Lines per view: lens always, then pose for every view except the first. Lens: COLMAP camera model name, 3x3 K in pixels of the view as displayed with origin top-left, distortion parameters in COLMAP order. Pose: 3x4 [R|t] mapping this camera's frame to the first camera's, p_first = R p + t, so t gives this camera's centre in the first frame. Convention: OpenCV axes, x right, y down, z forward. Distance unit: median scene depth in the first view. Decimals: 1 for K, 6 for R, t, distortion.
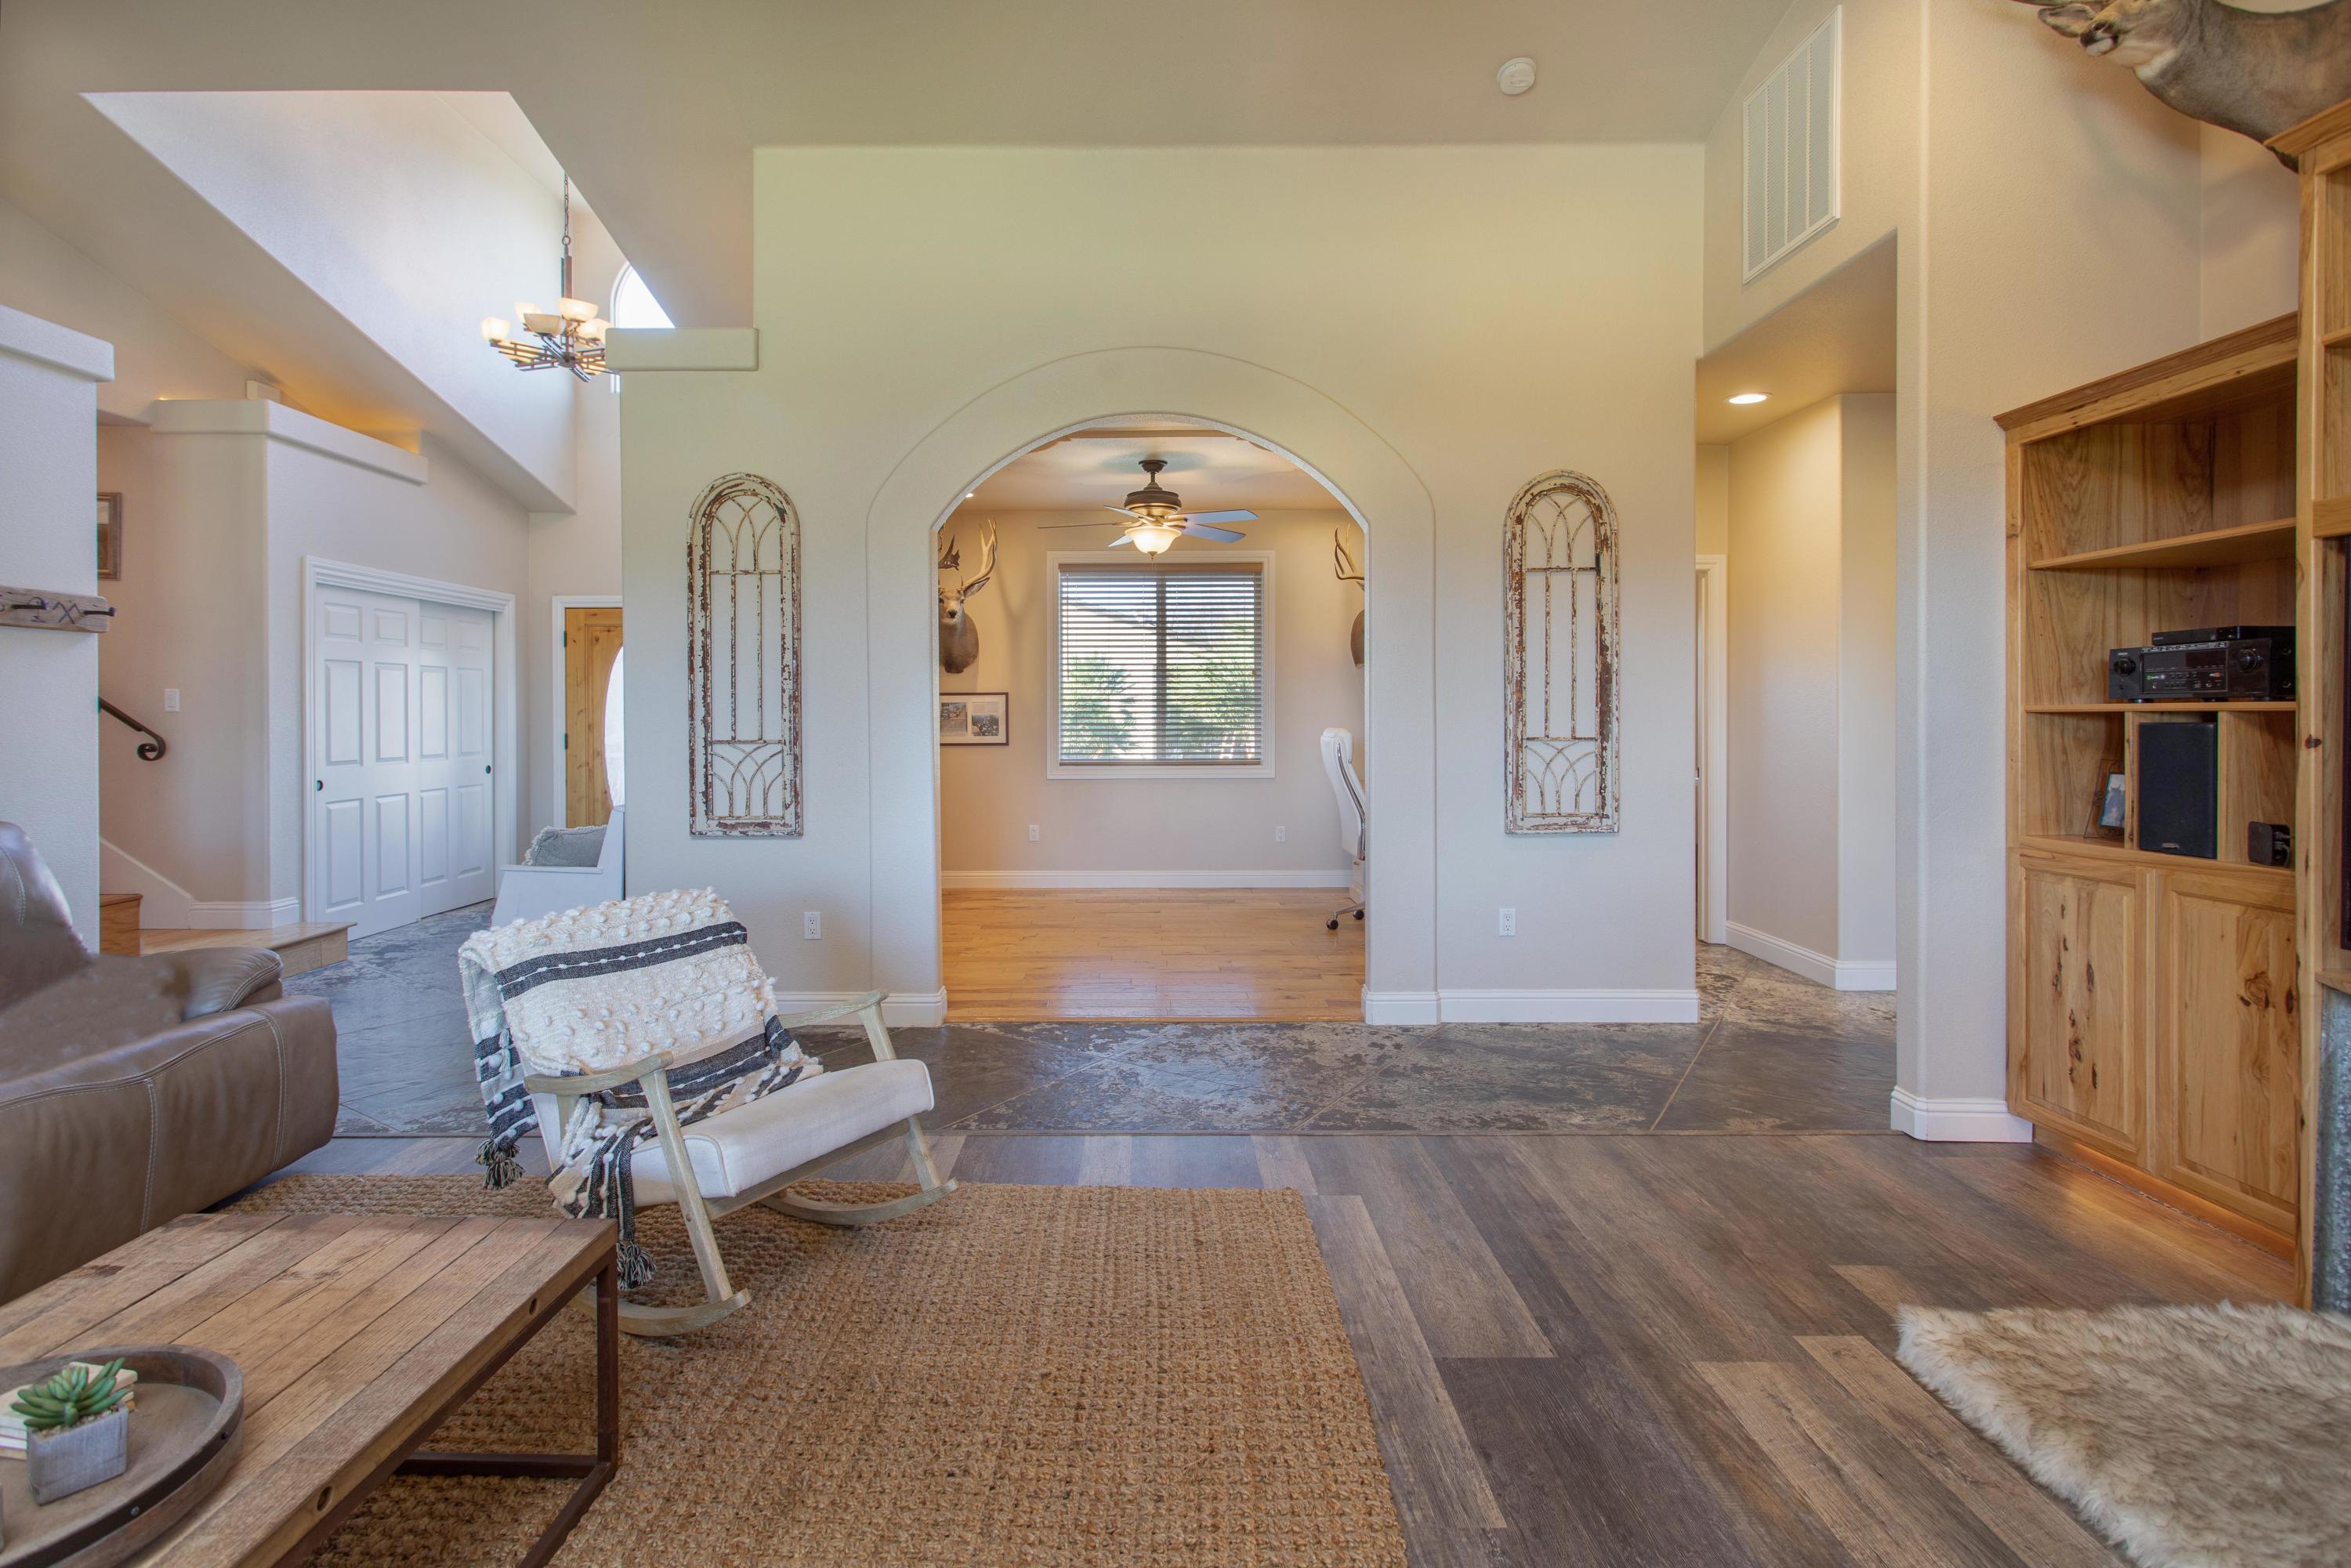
lens RADIAL K [[1085.3, 0, 1167.4], [0, 1085.3, 732.0], [0, 0, 1]] dist [0.001291, 0.000429]
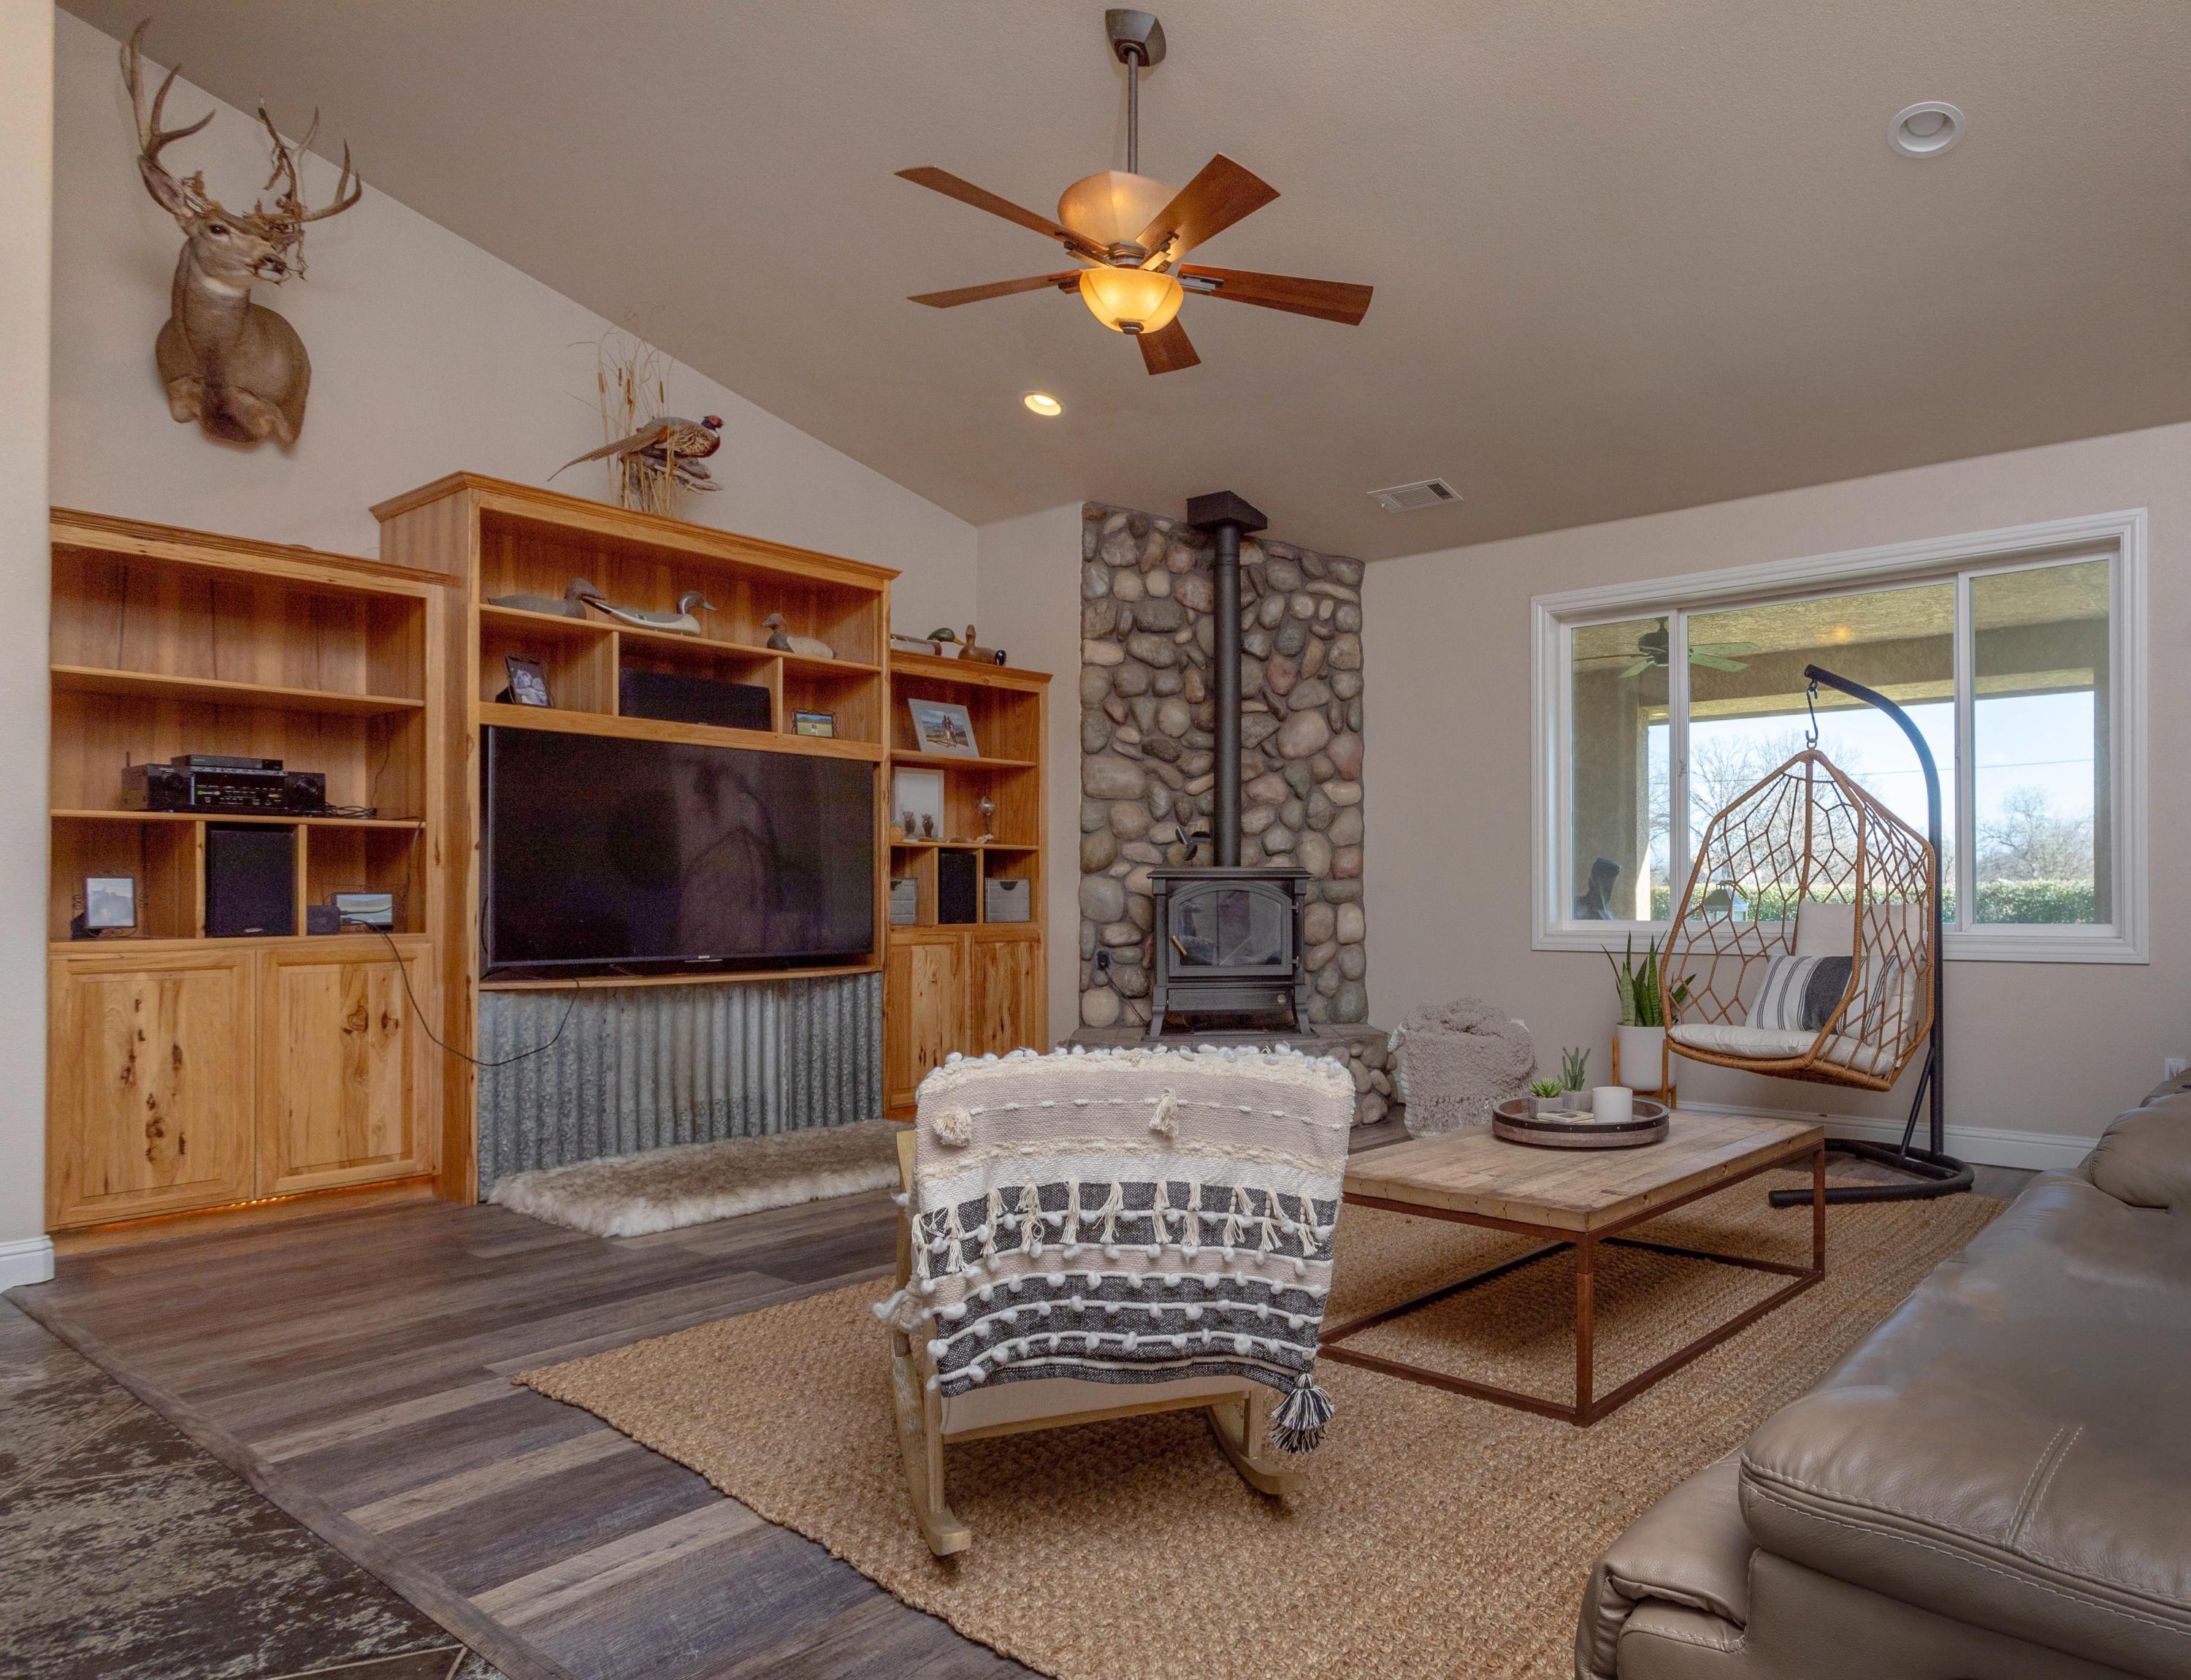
lens RADIAL K [[1737.0, 0, 1095.5], [0, 1737.0, 890.2], [0, 0, 1]] dist [0.000528, 0.000454]
pose [[-0.684129, 0.003414, 0.729353, -1.091186], [0.003695, 0.999992, -0.001215, 0.059453], [-0.729352, 0.001864, -0.684137, 1.521830]]
